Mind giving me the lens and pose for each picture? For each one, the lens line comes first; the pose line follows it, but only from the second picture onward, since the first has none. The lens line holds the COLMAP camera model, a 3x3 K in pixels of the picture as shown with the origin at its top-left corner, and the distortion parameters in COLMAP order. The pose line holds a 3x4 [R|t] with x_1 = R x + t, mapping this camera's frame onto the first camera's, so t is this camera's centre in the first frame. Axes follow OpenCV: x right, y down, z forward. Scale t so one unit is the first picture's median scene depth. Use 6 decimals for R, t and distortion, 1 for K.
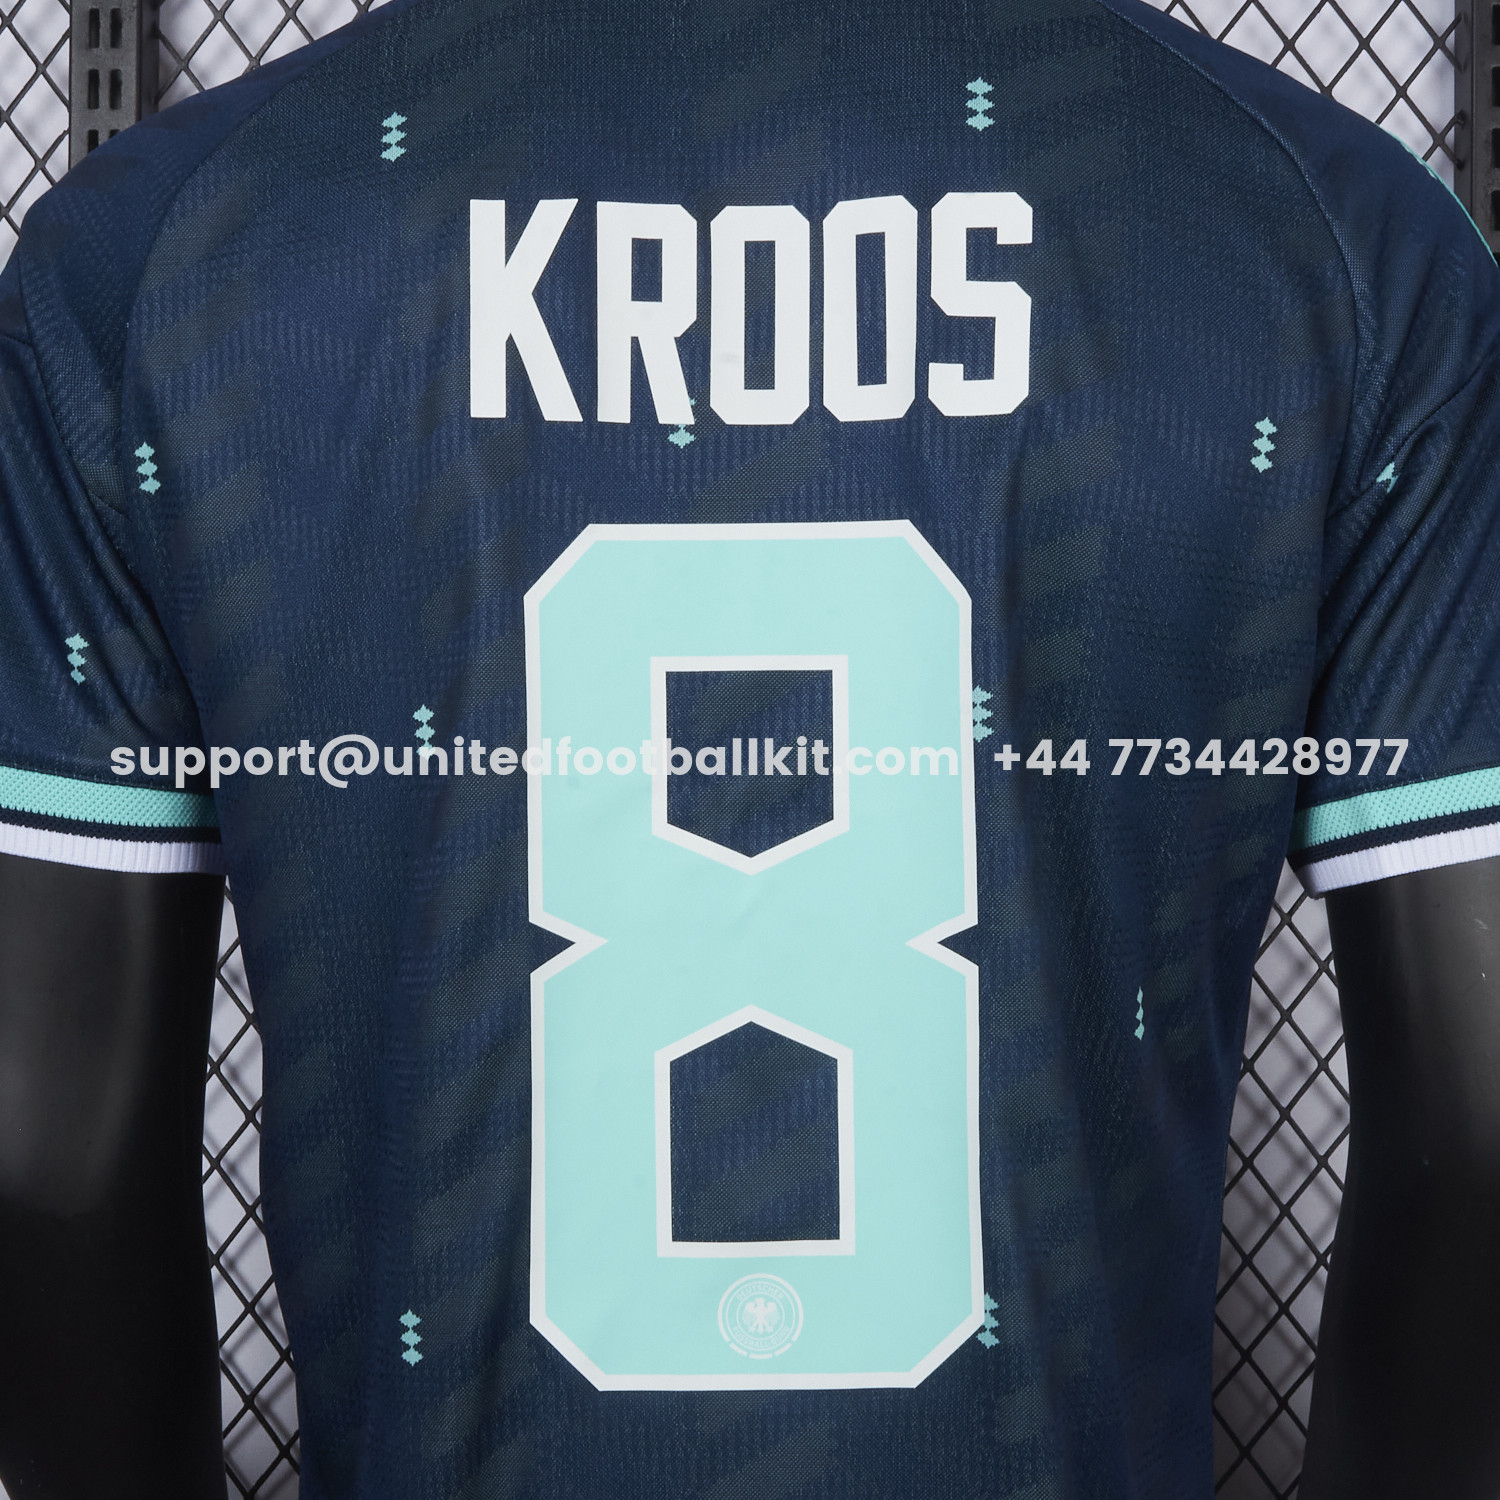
lens RADIAL K [[3142.3, 0, 752.5], [0, 3142.3, 750.3], [0, 0, 1]] dist [-0.059820, 0.000000]
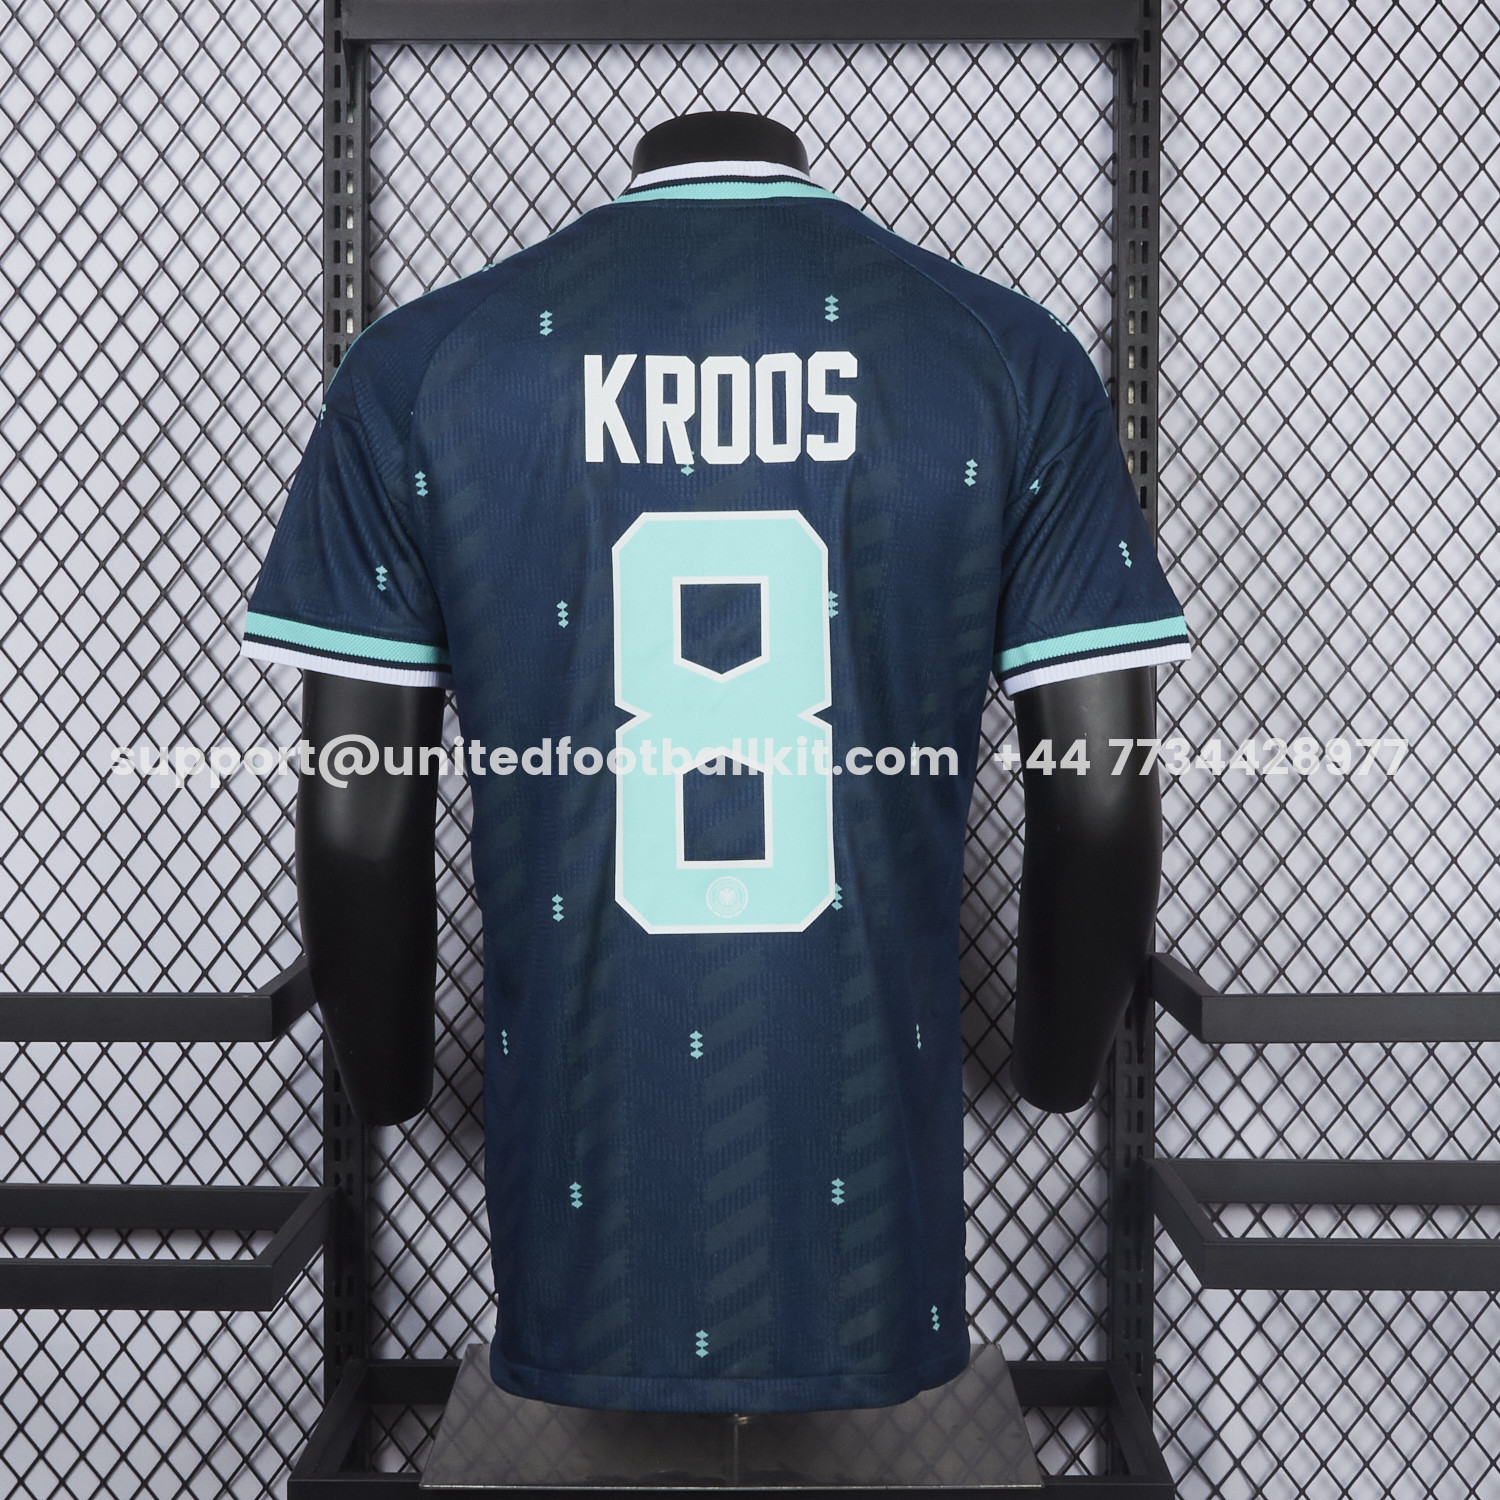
lens RADIAL K [[3142.3, 0, 748.6], [0, 3142.3, 746.8], [0, 0, 1]] dist [-0.059820, 0.000000]
pose [[0.999710, -0.003976, 0.023761, -0.032014], [0.003252, 0.999532, 0.030410, 0.018965], [-0.023871, -0.030324, 0.999255, -1.060012]]
